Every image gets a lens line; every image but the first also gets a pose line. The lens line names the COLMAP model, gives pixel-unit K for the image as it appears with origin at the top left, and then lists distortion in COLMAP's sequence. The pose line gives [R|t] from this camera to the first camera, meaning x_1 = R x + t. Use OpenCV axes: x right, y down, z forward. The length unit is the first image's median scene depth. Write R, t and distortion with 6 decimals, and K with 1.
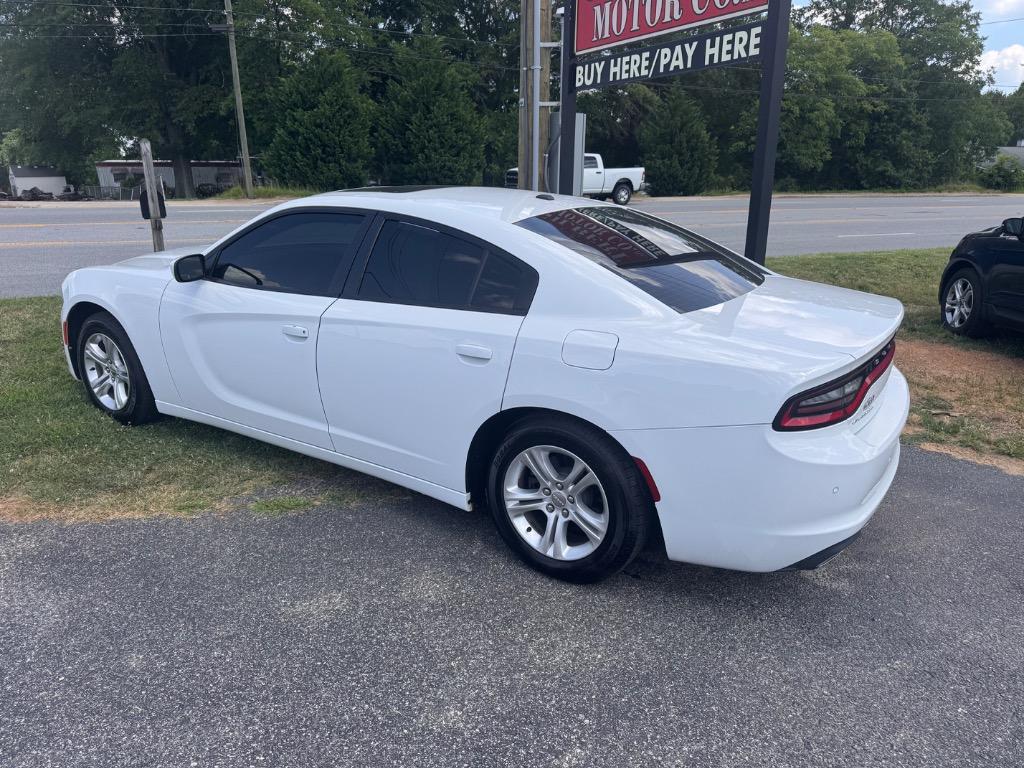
lens RADIAL K [[753.5, 0, 429.9], [0, 753.5, 372.9], [0, 0, 1]] dist [0.006538, -0.001958]
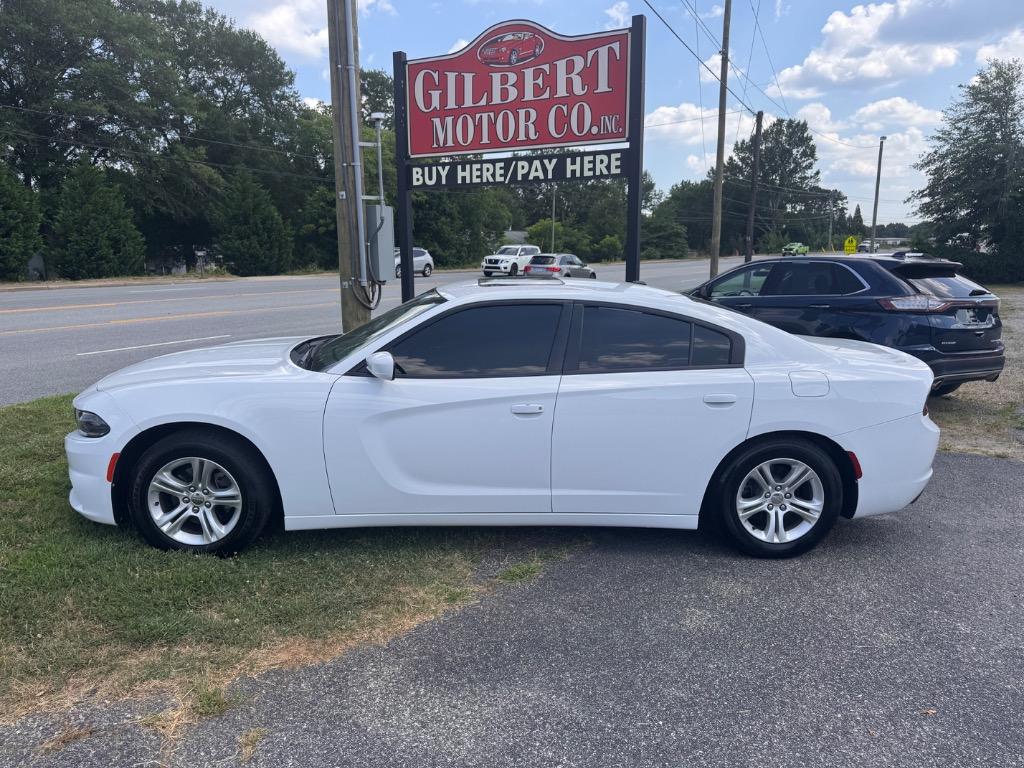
lens RADIAL K [[789.0, 0, 454.0], [0, 789.0, 385.2], [0, 0, 1]] dist [0.213804, -0.497076]
pose [[0.801396, -0.109009, 0.588117, -0.586613], [0.163311, 0.985771, -0.039821, -0.038370], [-0.575408, 0.127958, 0.807795, 0.061221]]
